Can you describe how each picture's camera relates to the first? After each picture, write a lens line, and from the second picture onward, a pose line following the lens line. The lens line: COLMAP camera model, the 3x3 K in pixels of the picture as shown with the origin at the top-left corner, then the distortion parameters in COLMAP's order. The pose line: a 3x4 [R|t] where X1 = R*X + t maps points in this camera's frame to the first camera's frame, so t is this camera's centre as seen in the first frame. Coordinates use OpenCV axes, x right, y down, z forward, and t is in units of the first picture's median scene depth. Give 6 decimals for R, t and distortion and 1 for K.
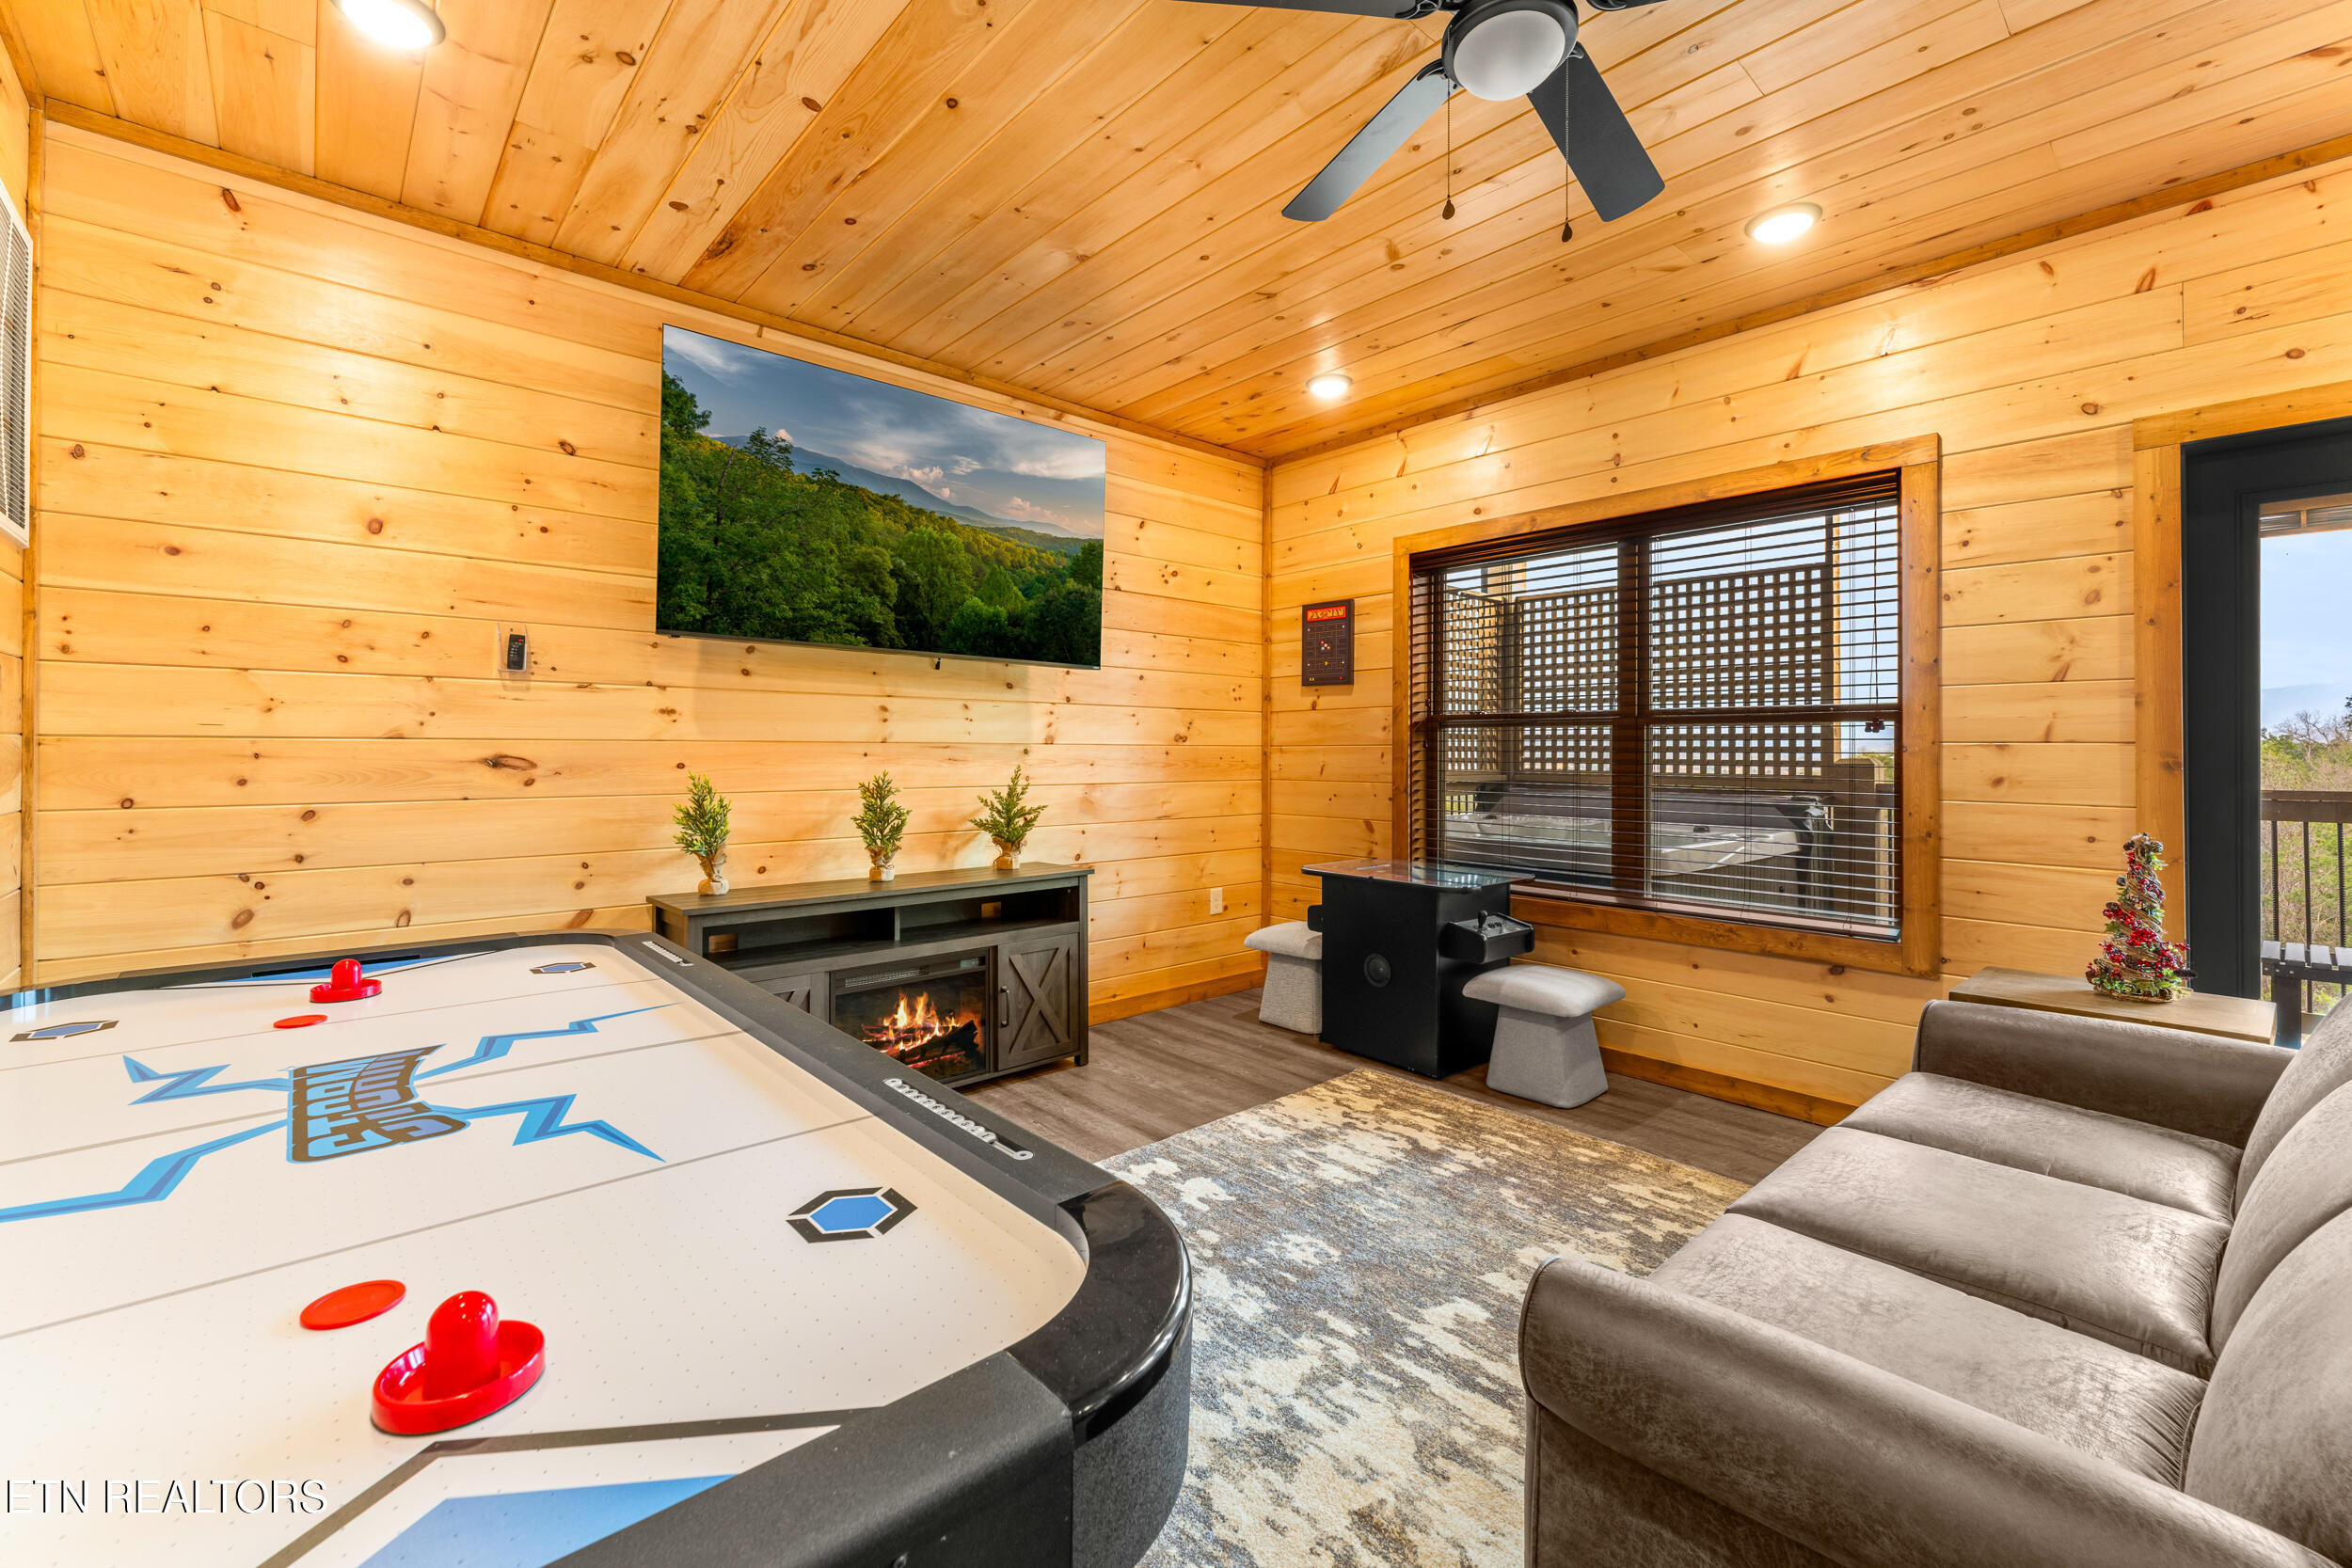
lens RADIAL K [[960.2, 0, 1178.6], [0, 960.2, 739.5], [0, 0, 1]] dist [0.001737, -0.000756]
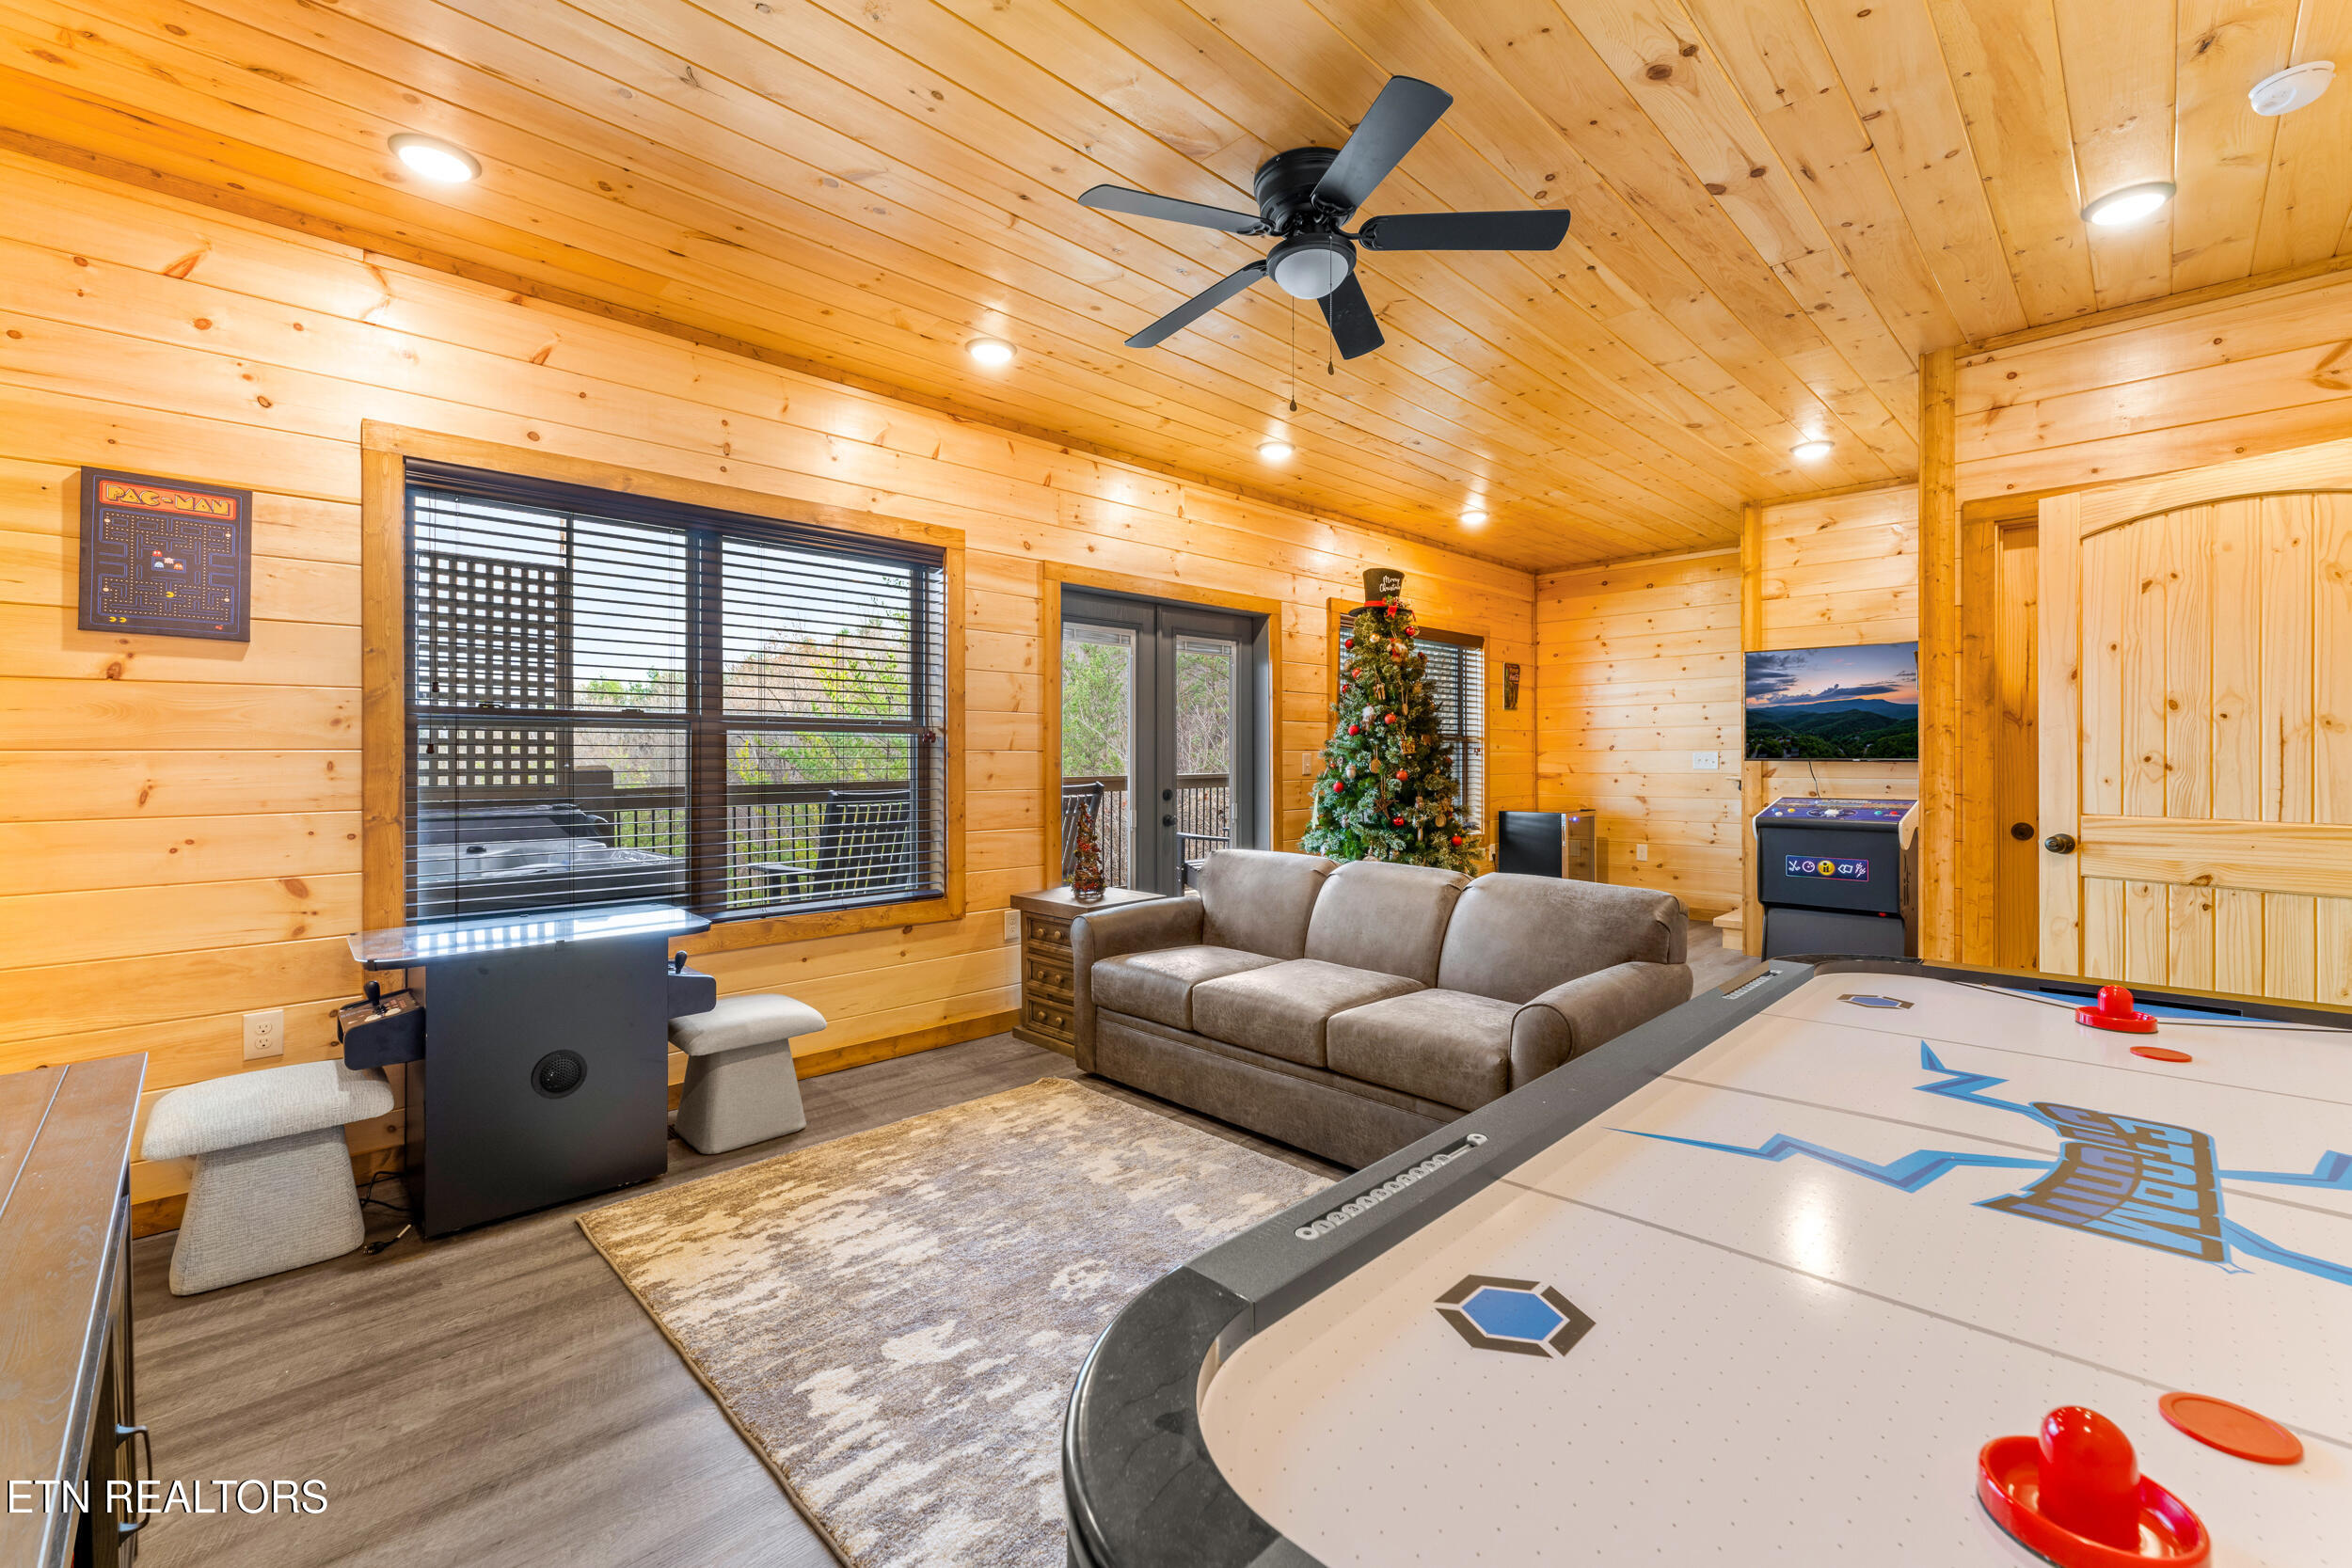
lens RADIAL K [[960.2, 0, 1190.8], [0, 960.2, 765.8], [0, 0, 1]] dist [0.001737, -0.000756]
pose [[-0.042239, -0.011822, 0.999038, -0.575743], [-0.008168, 0.999901, 0.011487, 0.006165], [-0.999074, -0.007675, -0.042331, 0.657029]]
